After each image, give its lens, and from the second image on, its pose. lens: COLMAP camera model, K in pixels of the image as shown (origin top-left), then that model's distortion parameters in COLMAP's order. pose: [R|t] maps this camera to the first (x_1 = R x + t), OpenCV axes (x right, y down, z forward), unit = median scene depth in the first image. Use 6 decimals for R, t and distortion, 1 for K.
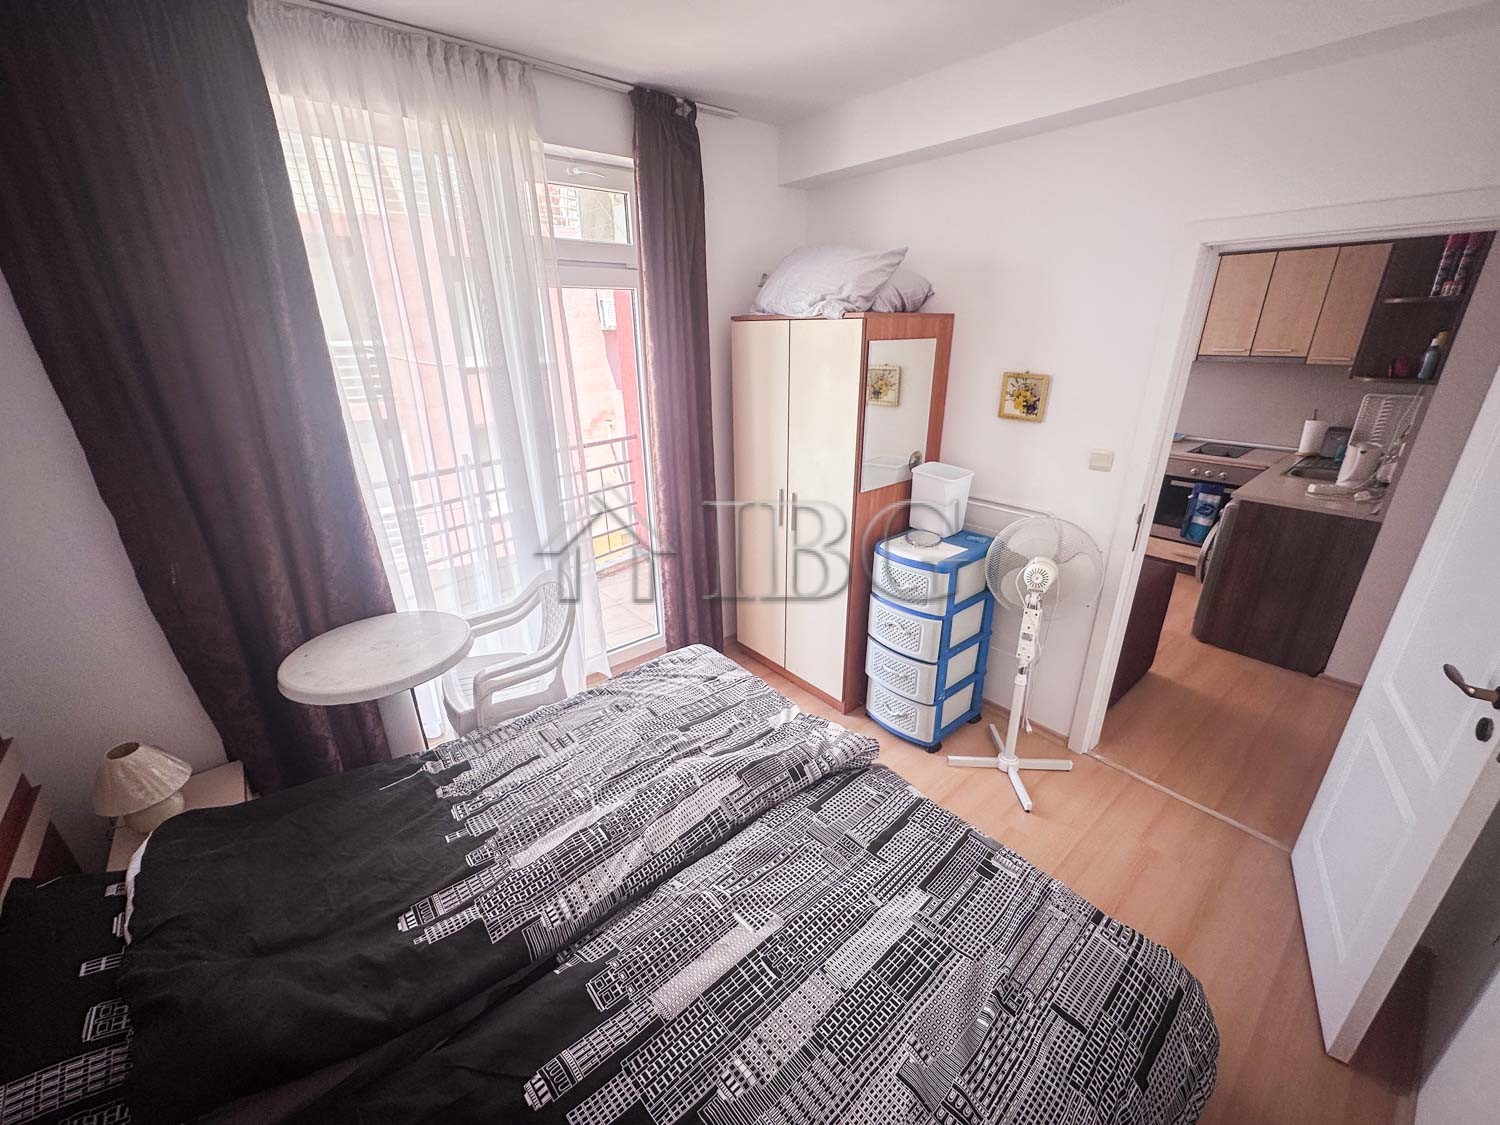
lens RADIAL K [[599.2, 0, 746.9], [0, 599.2, 566.8], [0, 0, 1]] dist [-0.001766, 0.000165]
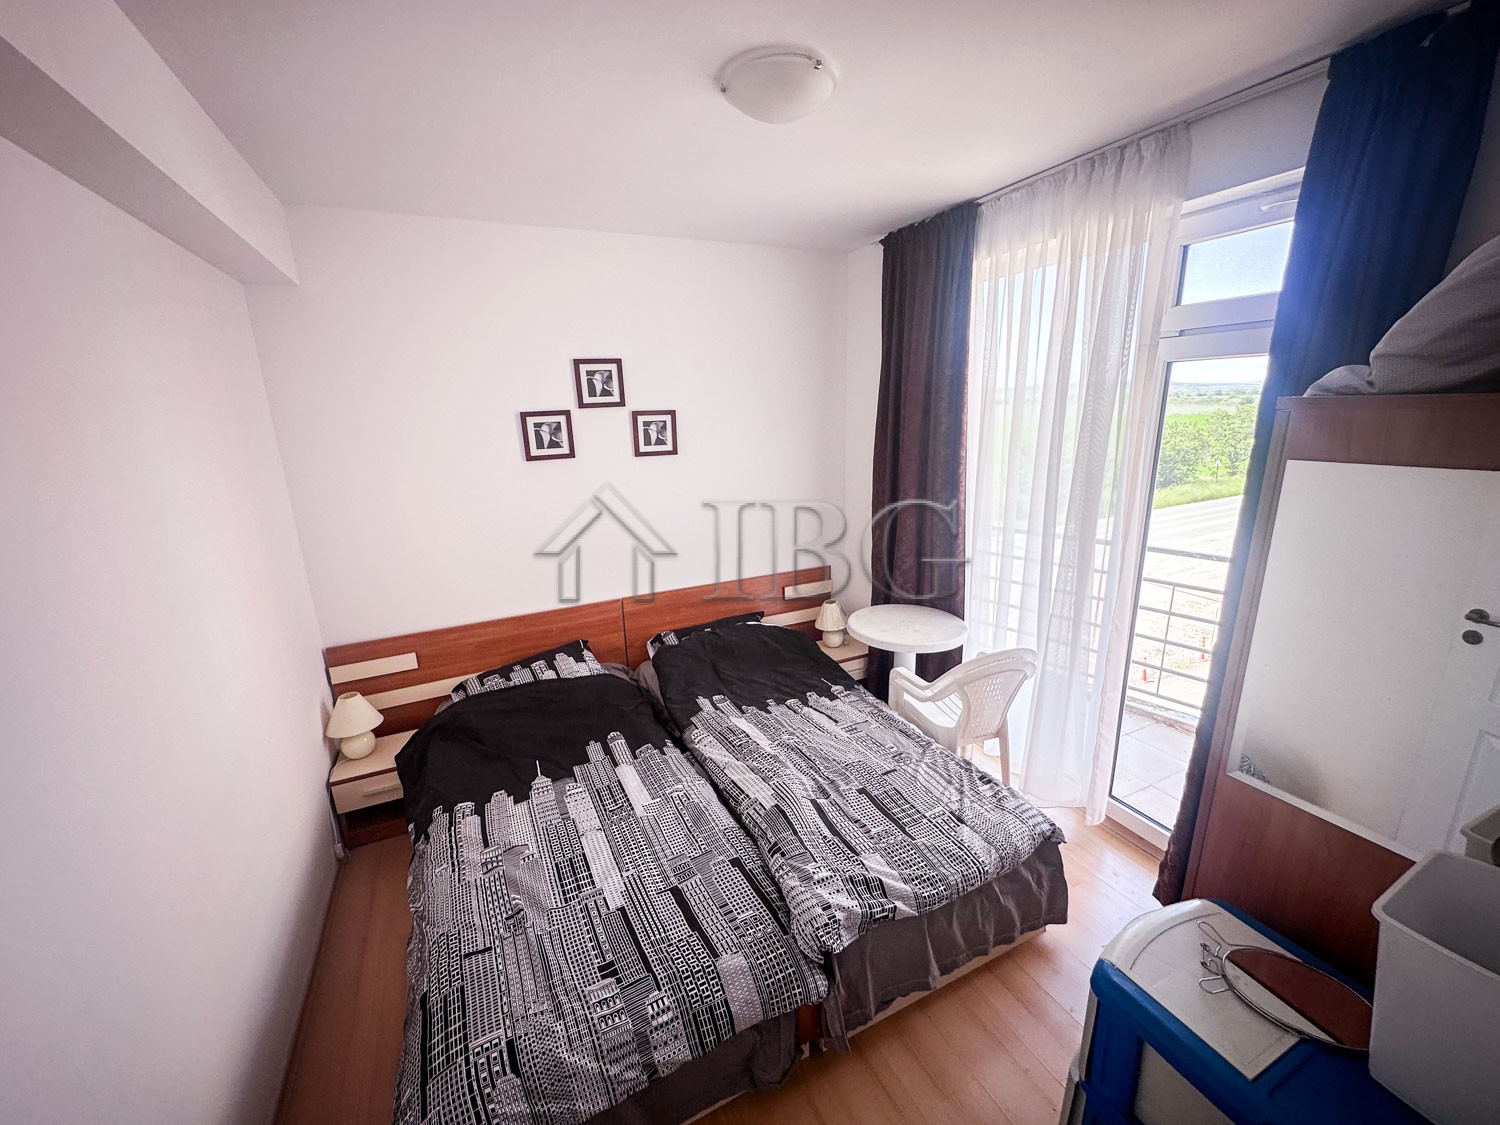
lens RADIAL K [[599.2, 0, 744.2], [0, 599.2, 562.0], [0, 0, 1]] dist [-0.001766, 0.000165]
pose [[-0.253077, 0.262378, -0.931187, 1.200882], [-0.333027, 0.880069, 0.338484, -0.535879], [0.908320, 0.395773, -0.135347, 1.192834]]
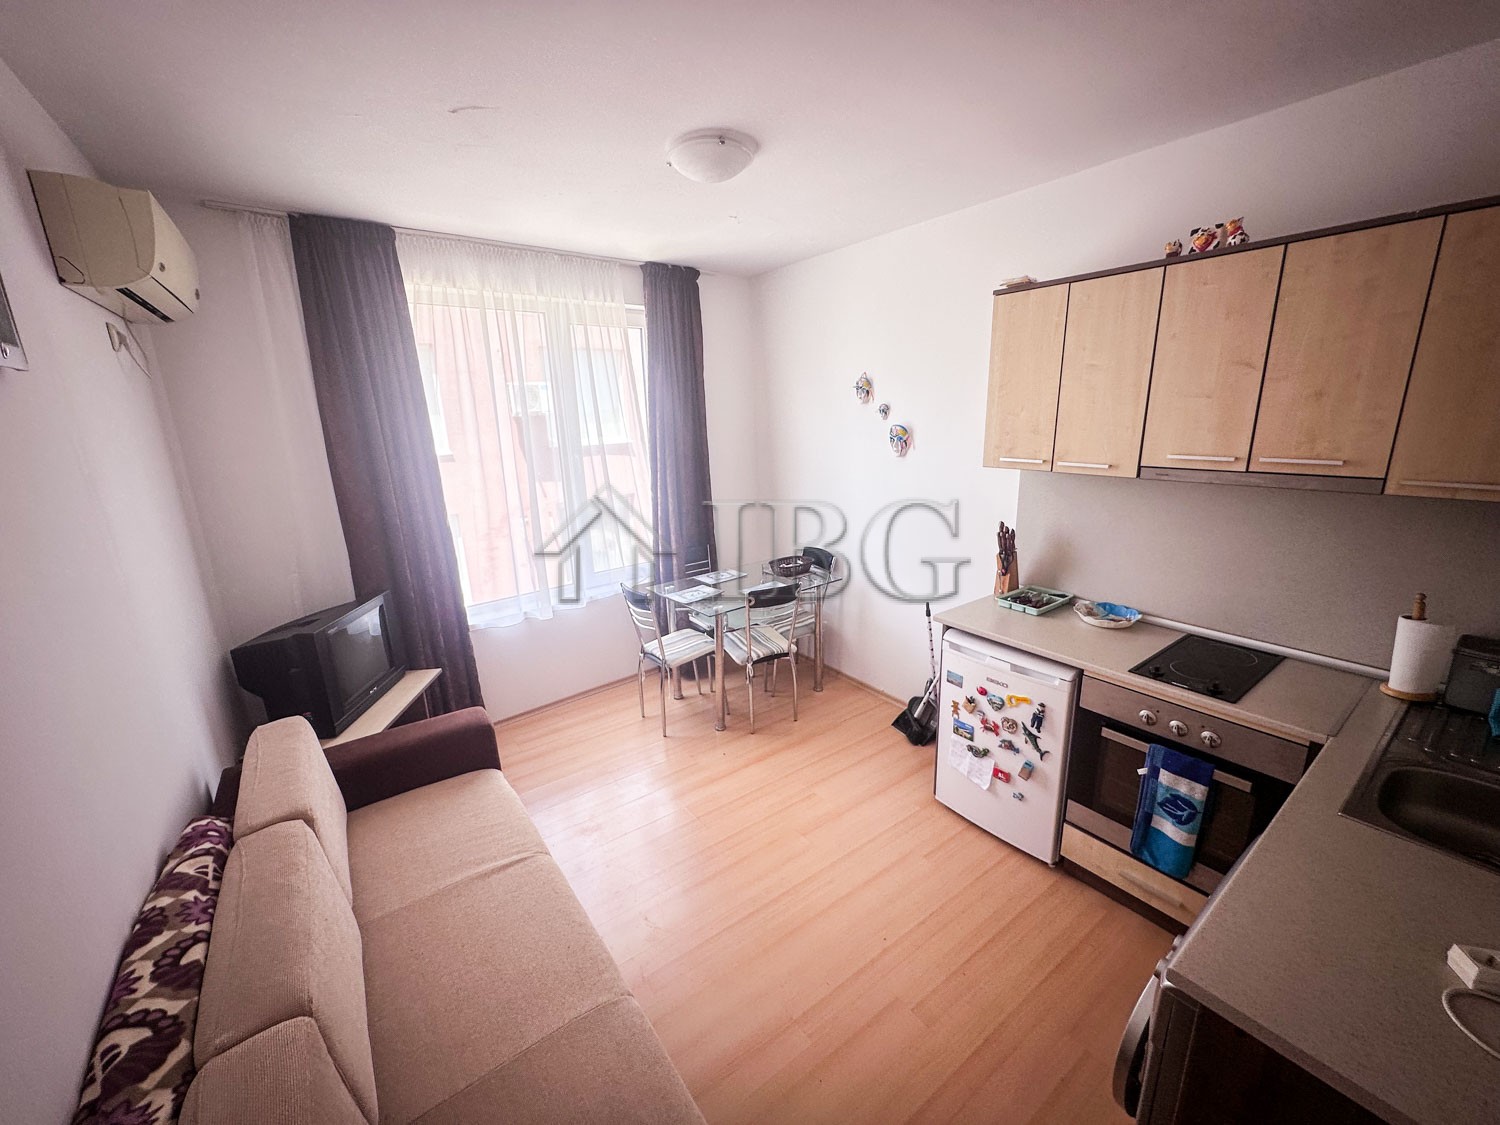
lens RADIAL K [[599.2, 0, 760.0], [0, 599.2, 563.4], [0, 0, 1]] dist [-0.001766, 0.000165]
pose [[0.996780, 0.004994, -0.080024, 0.152337], [-0.014660, 0.992586, -0.120660, -0.067003], [0.078828, 0.121445, 0.989463, 0.159297]]
